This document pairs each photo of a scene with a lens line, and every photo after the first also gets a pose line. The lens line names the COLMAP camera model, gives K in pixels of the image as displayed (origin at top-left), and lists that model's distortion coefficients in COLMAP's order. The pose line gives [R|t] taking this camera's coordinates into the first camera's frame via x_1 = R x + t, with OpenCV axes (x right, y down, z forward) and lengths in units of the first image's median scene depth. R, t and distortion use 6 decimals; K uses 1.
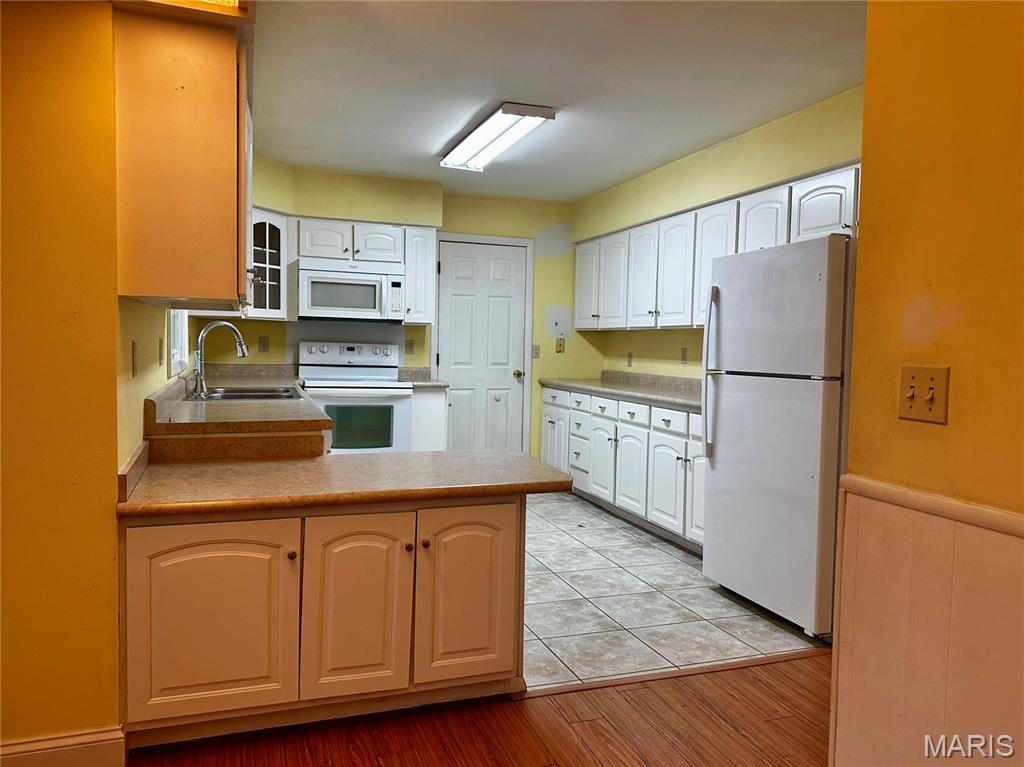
lens RADIAL K [[734.6, 0, 538.1], [0, 734.6, 373.6], [0, 0, 1]] dist [-0.001442, -0.016791]
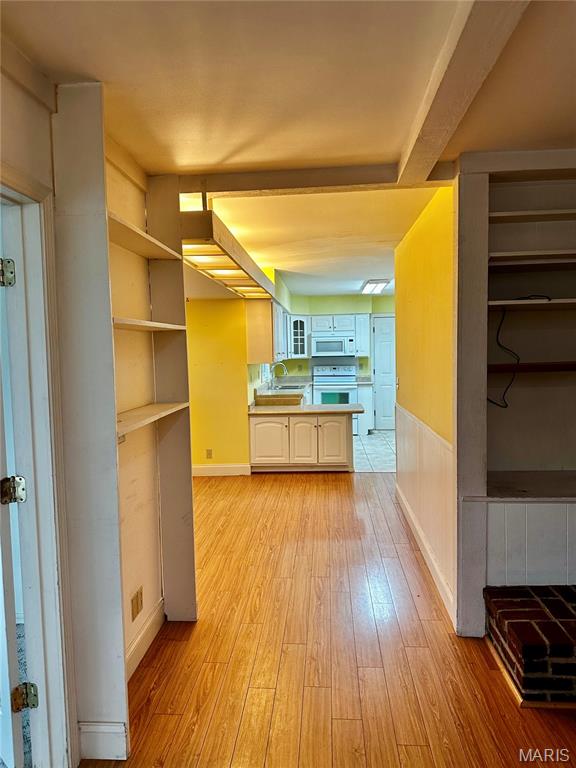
lens RADIAL K [[550.9, 0, 290.7], [0, 550.9, 386.4], [0, 0, 1]] dist [-0.001442, -0.016791]
pose [[0.902070, -0.017357, -0.431241, 0.403390], [0.025279, 0.999600, 0.012646, -0.003006], [0.430849, -0.022309, 0.902148, -0.695019]]
